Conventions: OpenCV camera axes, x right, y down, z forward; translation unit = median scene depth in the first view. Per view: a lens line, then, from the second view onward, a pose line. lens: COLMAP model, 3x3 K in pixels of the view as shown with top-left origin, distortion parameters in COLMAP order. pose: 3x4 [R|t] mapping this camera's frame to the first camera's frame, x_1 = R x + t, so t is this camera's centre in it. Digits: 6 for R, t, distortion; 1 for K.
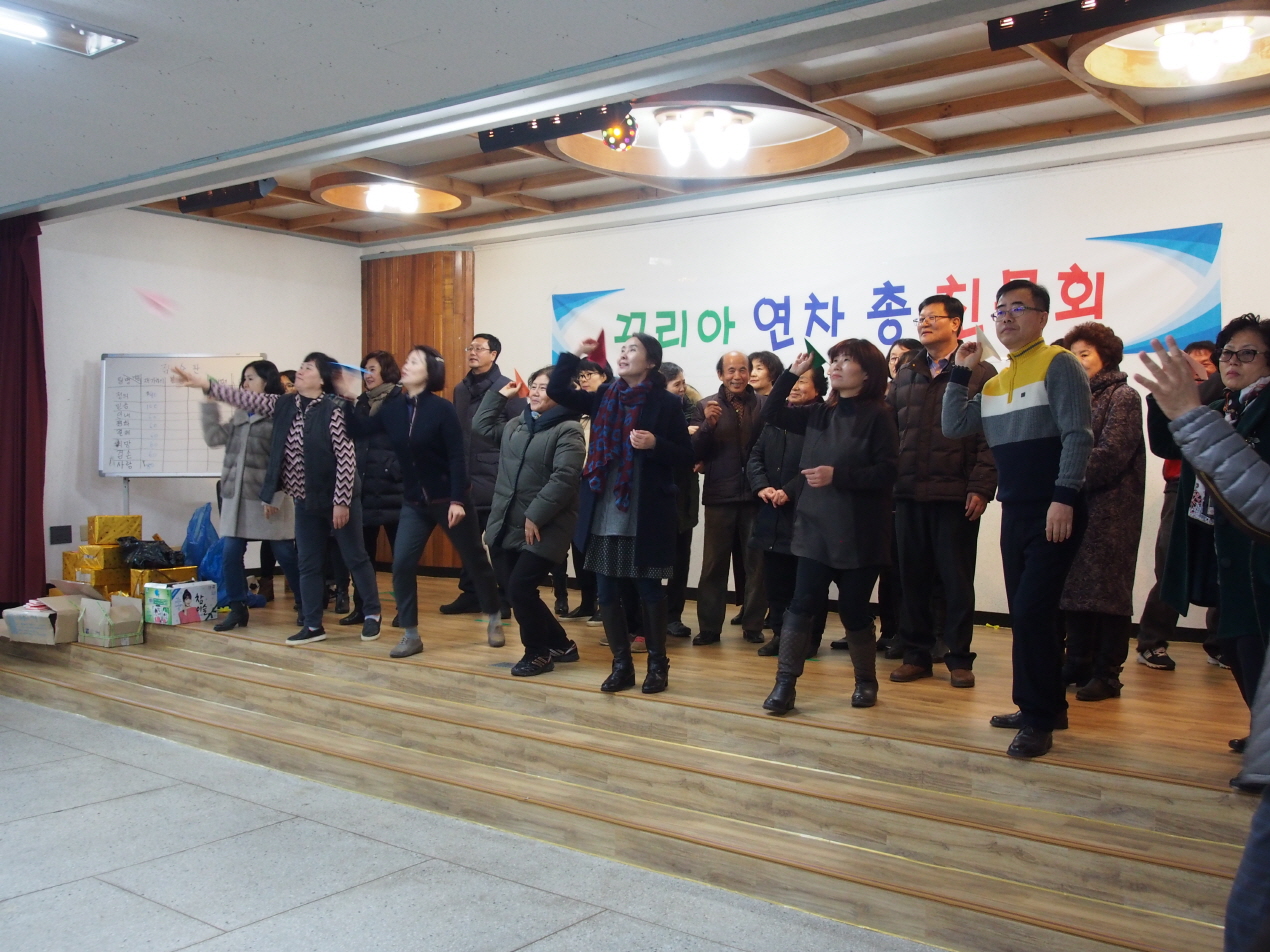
lens RADIAL K [[1247.9, 0, 640.2], [0, 1247.9, 479.3], [0, 0, 1]] dist [-0.006927, 0.003647]
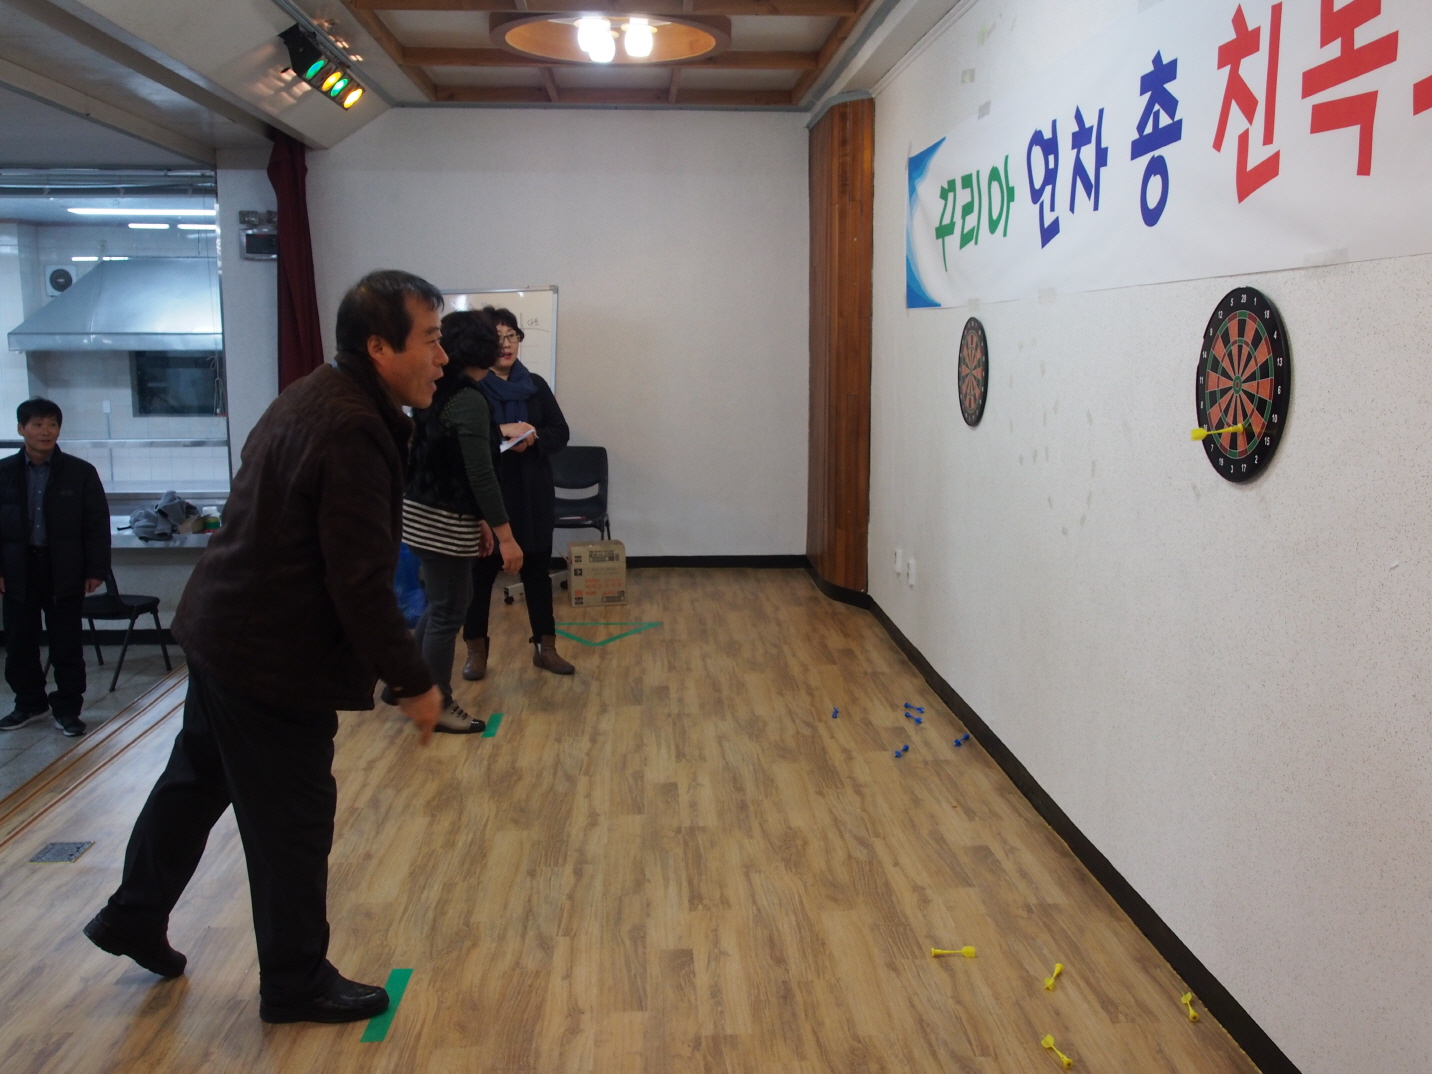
lens RADIAL K [[1301.4, 0, 716.0], [0, 1301.4, 537.0], [0, 0, 1]] dist [-0.013801, -0.009124]
pose [[0.672932, 0.105896, -0.732085, 0.427098], [-0.009415, 0.990846, 0.134671, -0.068274], [0.739644, -0.083732, 0.667769, 0.654701]]
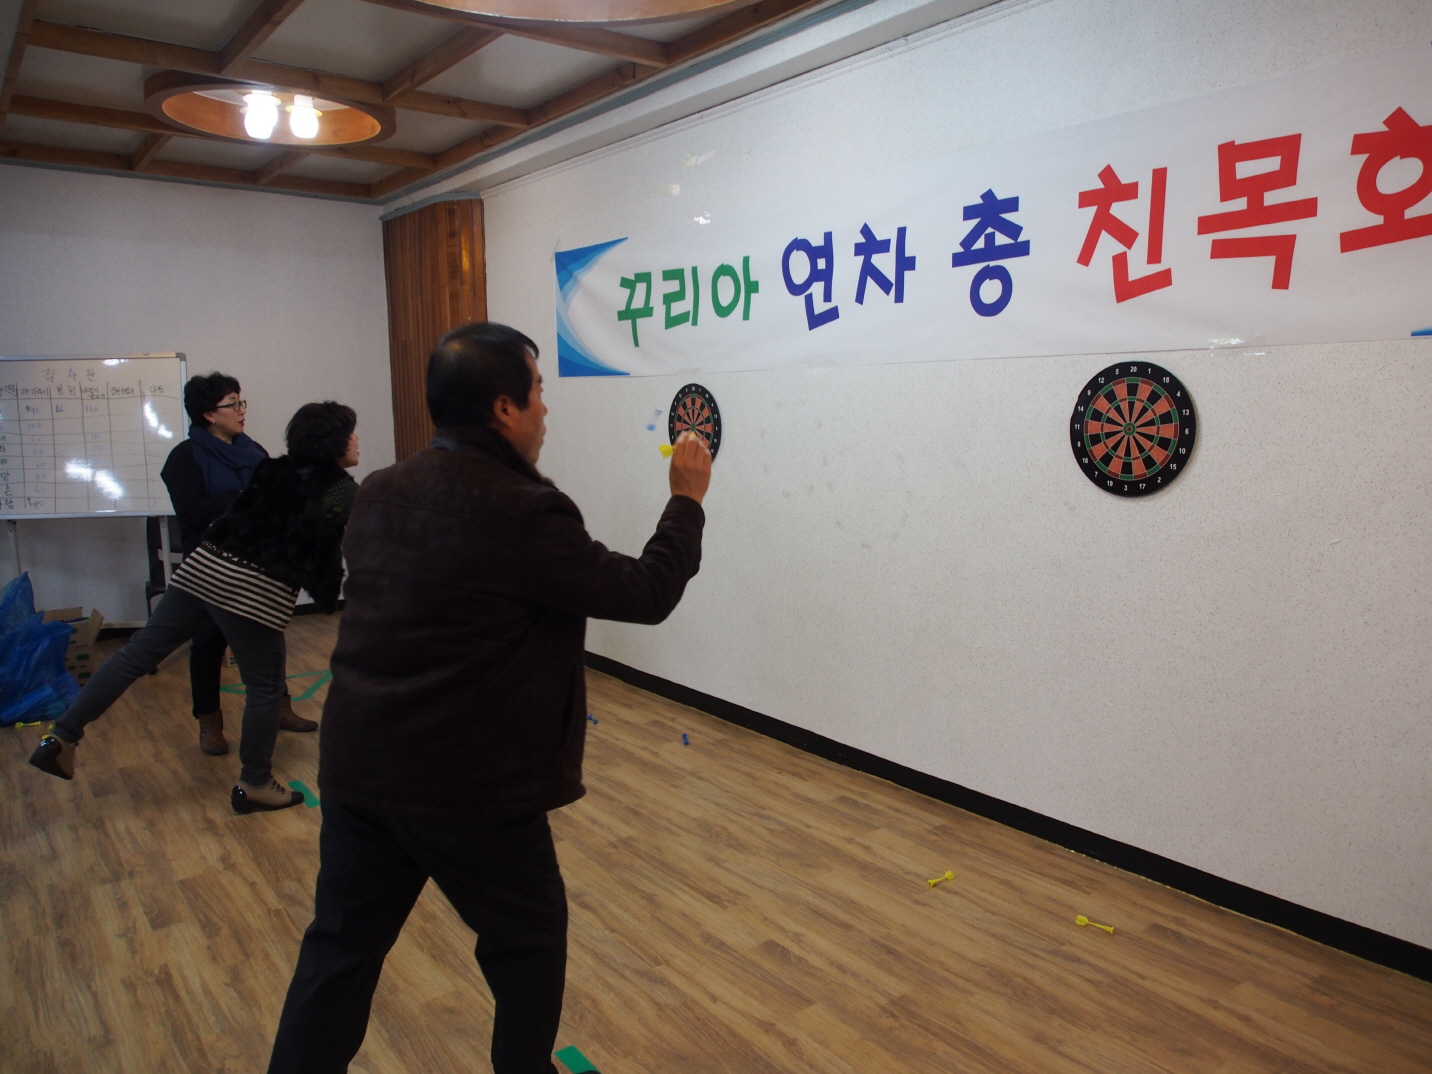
lens RADIAL K [[1011.6, 0, 722.3], [0, 1011.6, 543.1], [0, 0, 1]] dist [-0.020111, -0.003356]
pose [[0.974310, 0.019046, -0.224406, 0.195111], [0.008070, 0.992825, 0.119303, -0.067184], [0.225068, -0.118049, 0.967165, 0.577173]]
